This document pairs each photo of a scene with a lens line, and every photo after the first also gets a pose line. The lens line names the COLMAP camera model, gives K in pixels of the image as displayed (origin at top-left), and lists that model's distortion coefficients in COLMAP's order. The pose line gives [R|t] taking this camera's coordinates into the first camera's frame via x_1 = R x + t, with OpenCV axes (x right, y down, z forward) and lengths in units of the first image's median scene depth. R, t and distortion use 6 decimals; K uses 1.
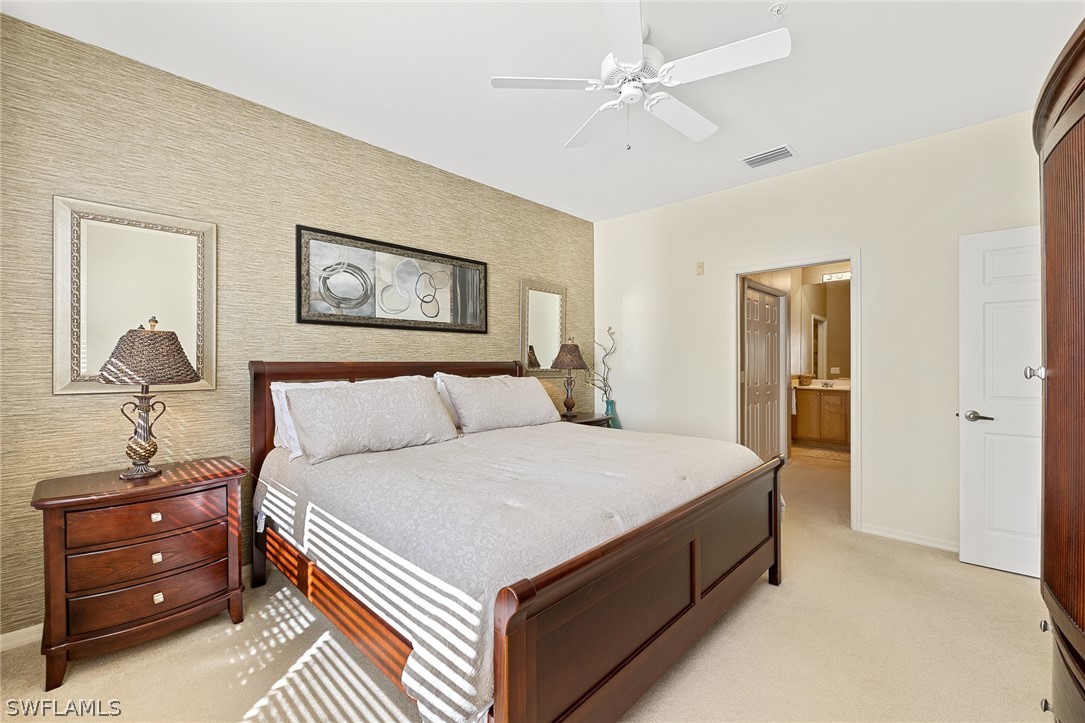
lens RADIAL K [[471.1, 0, 540.5], [0, 471.1, 354.3], [0, 0, 1]] dist [0.000402, -0.000366]
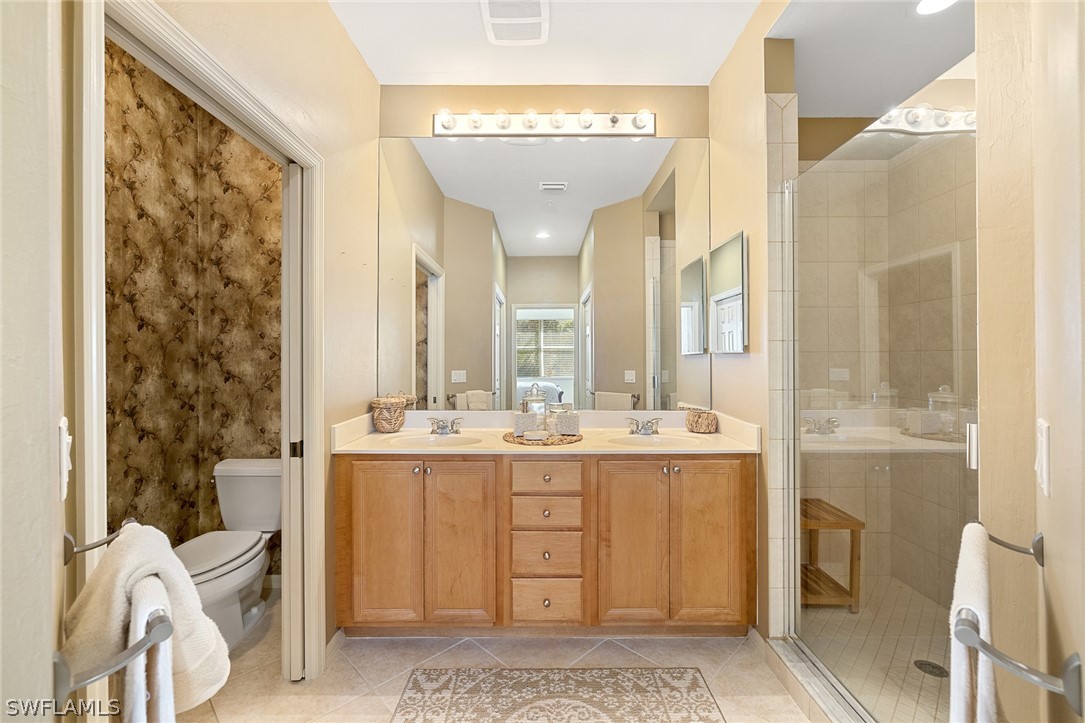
lens RADIAL K [[471.1, 0, 541.2], [0, 471.1, 351.2], [0, 0, 1]] dist [0.000402, -0.000366]
pose [[0.734767, -0.001083, 0.678319, 0.421391], [0.003417, 0.999992, -0.002104, 0.010779], [-0.678311, 0.003863, 0.734765, 0.690088]]
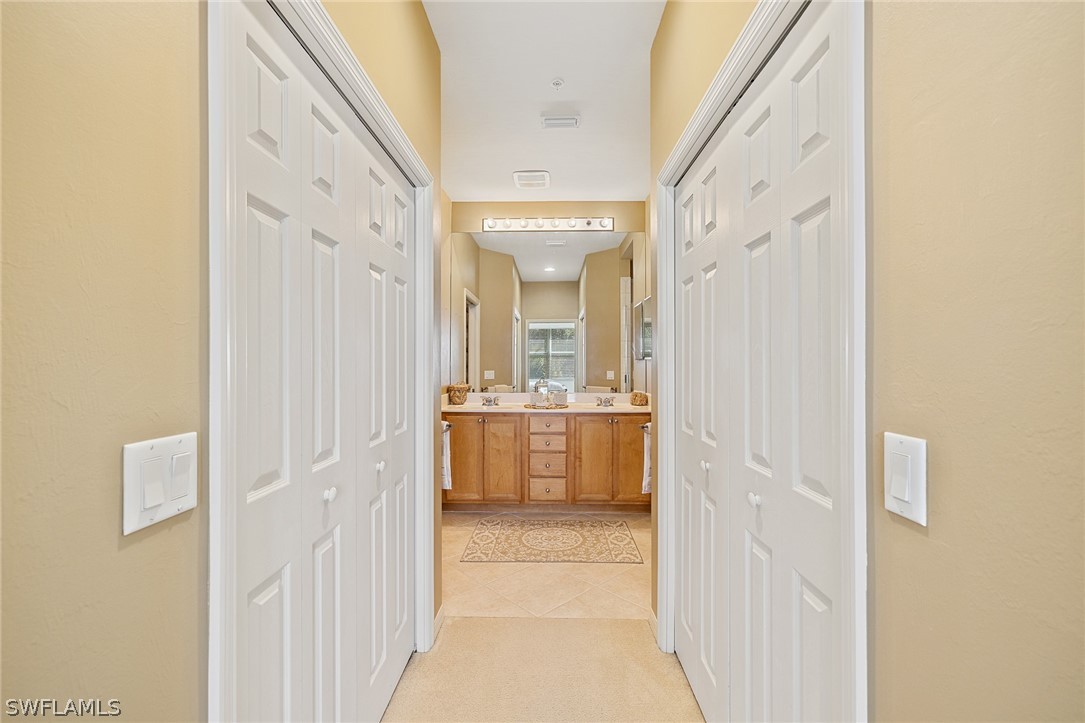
lens RADIAL K [[471.1, 0, 542.1], [0, 471.1, 356.0], [0, 0, 1]] dist [0.000402, -0.000366]
pose [[0.748500, -0.001786, 0.663133, 0.257133], [0.001854, 0.999998, 0.000601, 0.007006], [-0.663132, 0.000779, 0.748502, 0.501067]]
